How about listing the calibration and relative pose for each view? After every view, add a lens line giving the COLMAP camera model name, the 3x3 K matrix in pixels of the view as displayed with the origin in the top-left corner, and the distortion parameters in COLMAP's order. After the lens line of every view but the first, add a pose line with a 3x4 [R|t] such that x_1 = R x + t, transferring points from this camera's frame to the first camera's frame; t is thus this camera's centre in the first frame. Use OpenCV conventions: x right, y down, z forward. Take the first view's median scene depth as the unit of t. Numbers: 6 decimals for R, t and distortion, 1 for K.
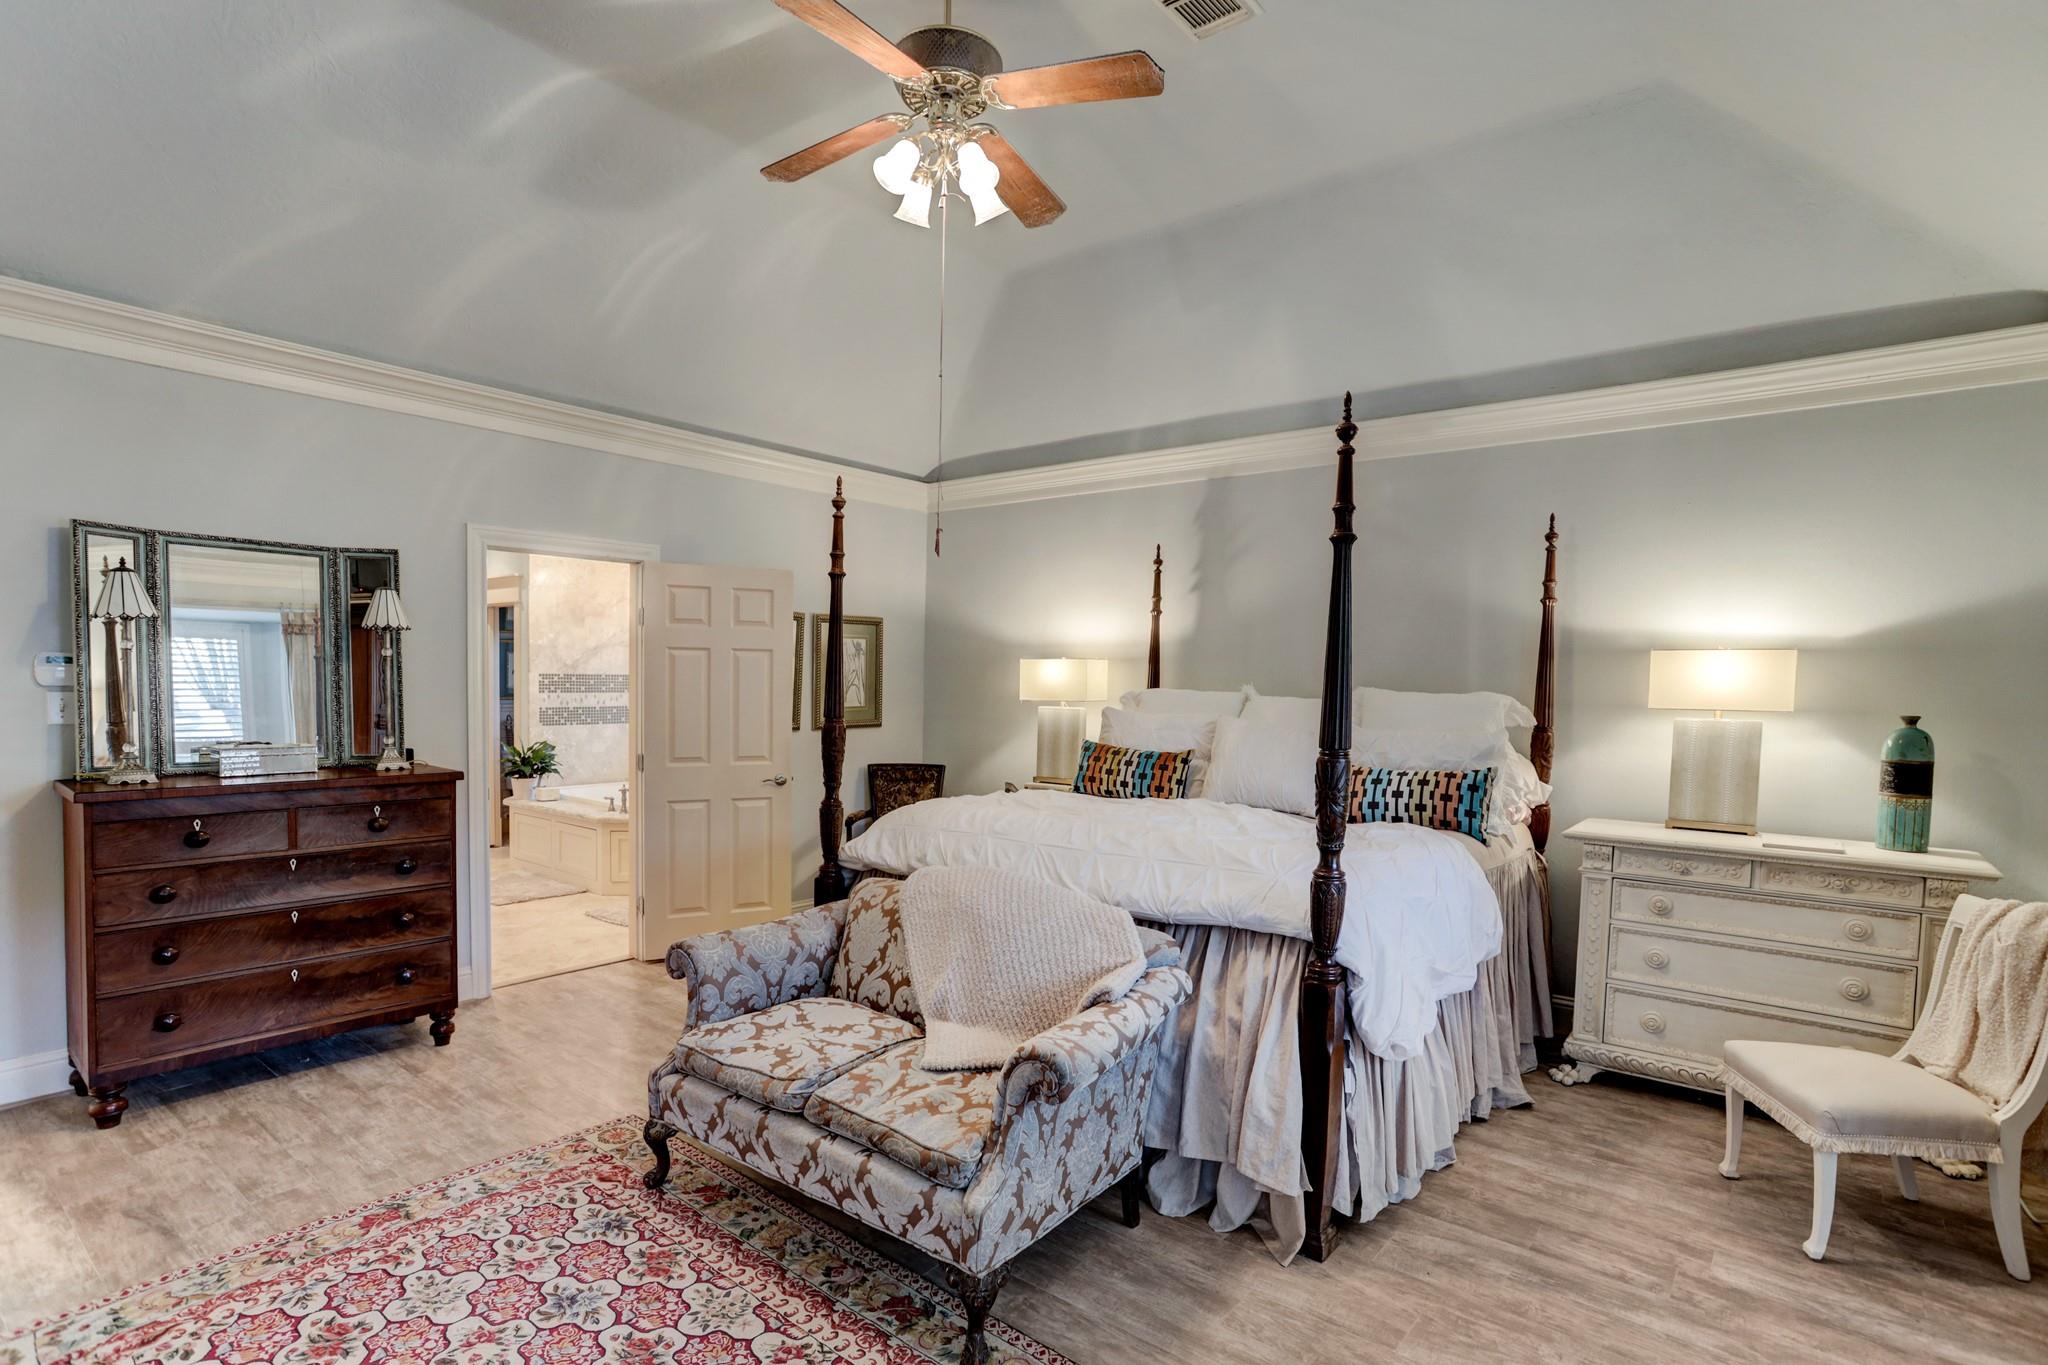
lens RADIAL K [[1001.5, 0, 1024.0], [0, 1001.5, 682.5], [0, 0, 1]] dist [-0.002249, -0.000147]
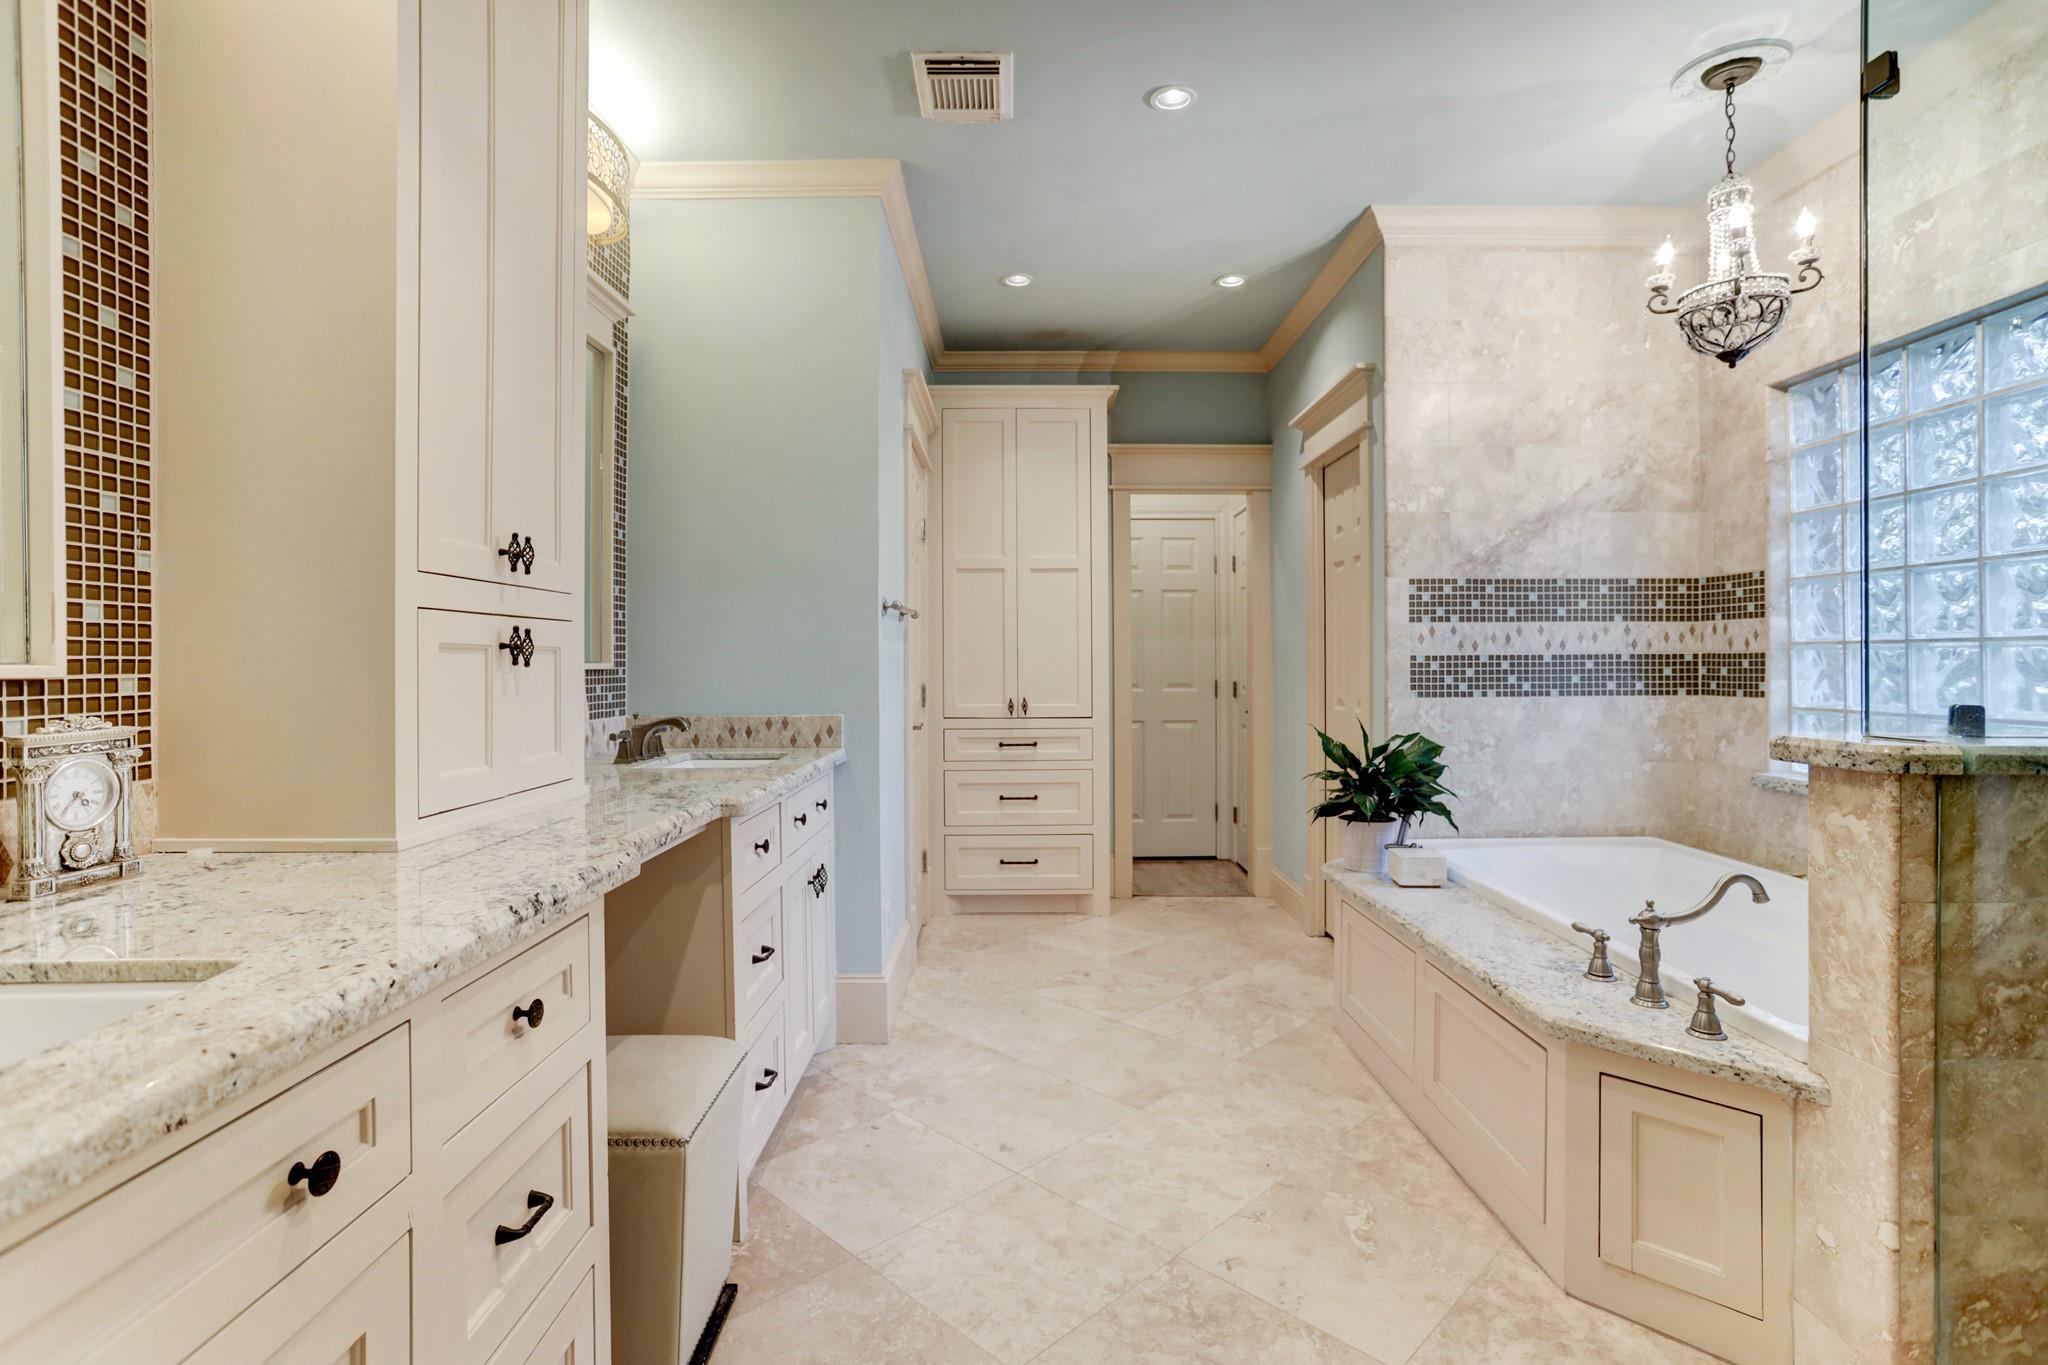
lens RADIAL K [[1001.5, 0, 1024.0], [0, 1001.5, 682.5], [0, 0, 1]] dist [-0.002249, -0.000147]
pose [[0.637130, 0.004483, -0.770743, -0.246136], [0.010104, 0.999849, 0.014168, 0.028221], [0.770690, -0.016815, 0.636988, 0.572549]]
